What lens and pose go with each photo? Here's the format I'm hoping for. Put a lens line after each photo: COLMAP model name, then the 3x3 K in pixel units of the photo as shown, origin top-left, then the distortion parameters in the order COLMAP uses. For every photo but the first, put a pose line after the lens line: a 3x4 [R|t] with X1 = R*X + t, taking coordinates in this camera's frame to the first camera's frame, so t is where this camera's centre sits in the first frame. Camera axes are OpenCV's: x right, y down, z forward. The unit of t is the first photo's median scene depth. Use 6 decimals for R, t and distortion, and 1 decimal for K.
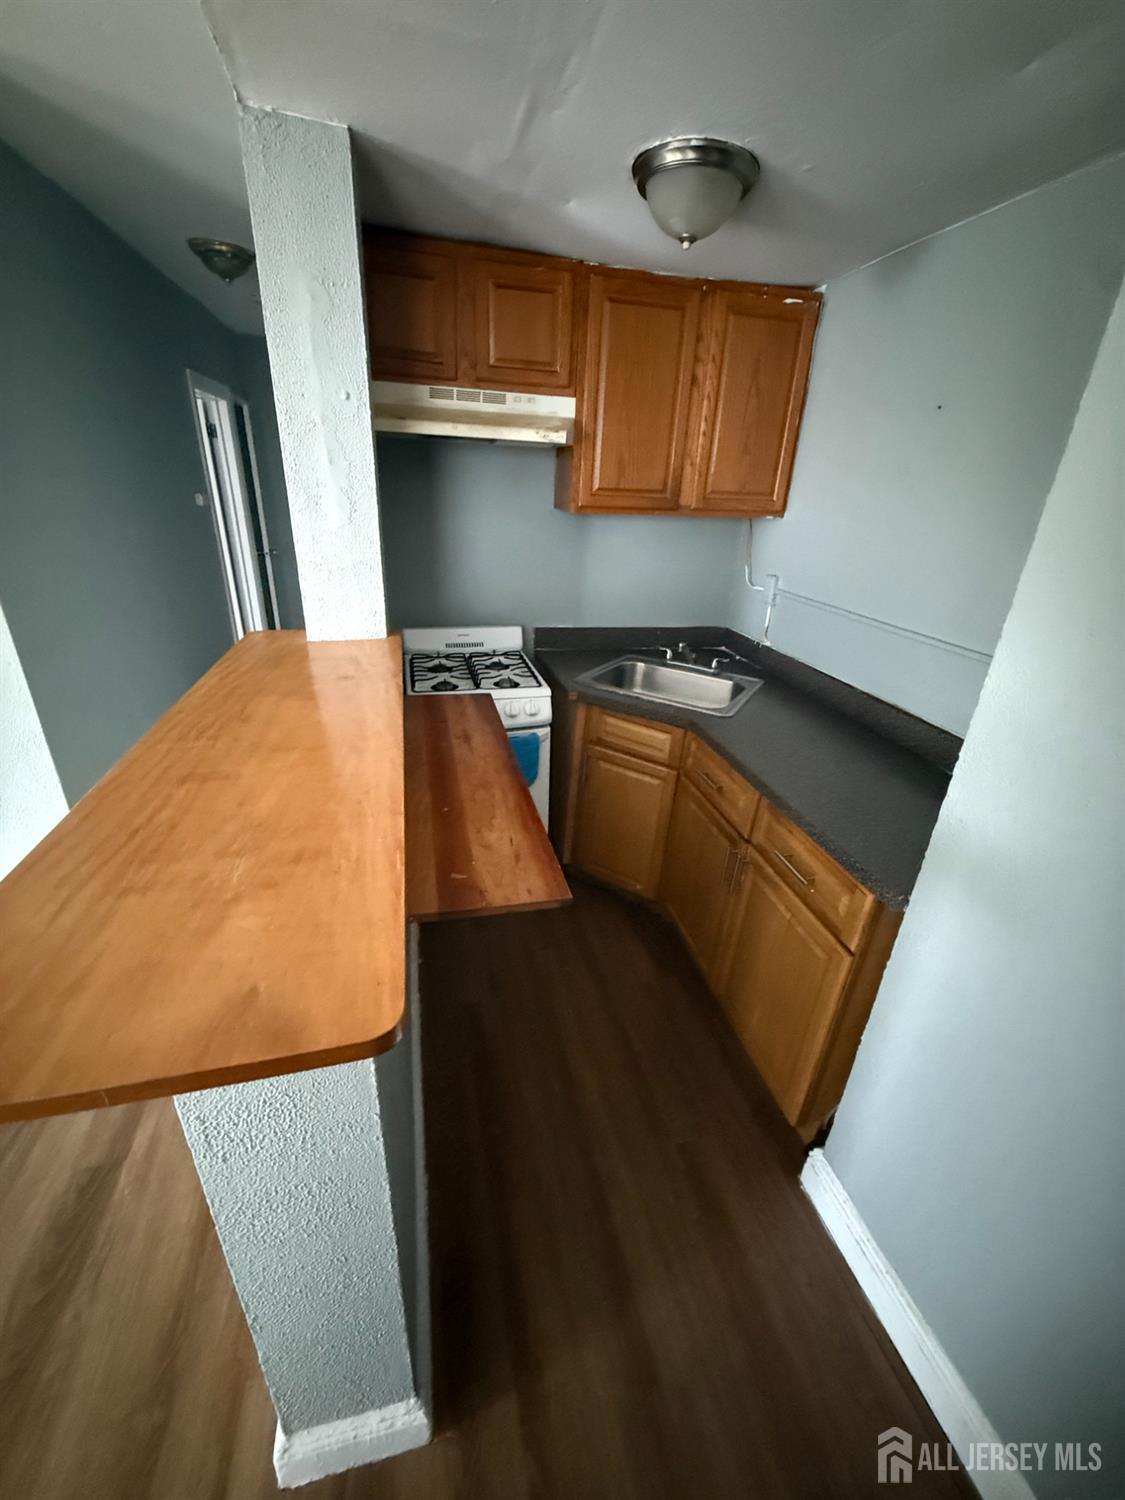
lens RADIAL K [[590.3, 0, 565.4], [0, 590.3, 742.3], [0, 0, 1]] dist [0.000253, -0.000236]
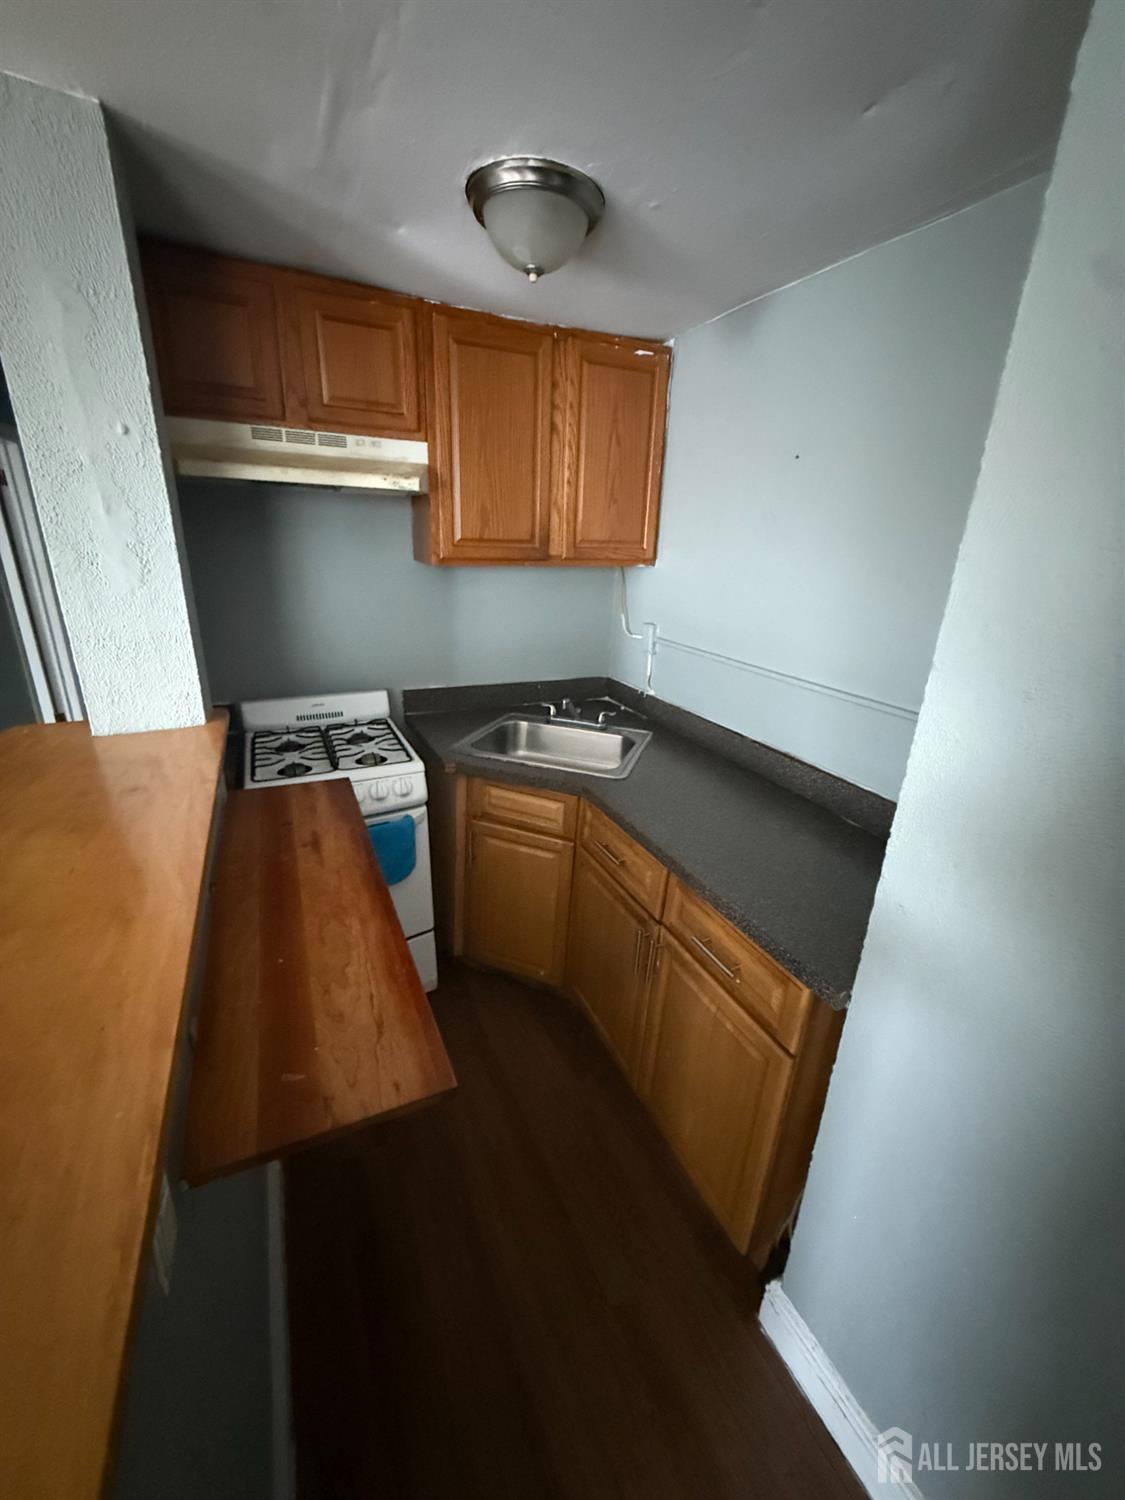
lens RADIAL K [[590.3, 0, 565.4], [0, 590.3, 742.3], [0, 0, 1]] dist [0.000253, -0.000236]
pose [[0.978631, -0.077234, 0.190570, 0.017564], [0.090541, 0.993953, -0.062130, -0.050349], [-0.184619, 0.078057, 0.979706, 0.109405]]
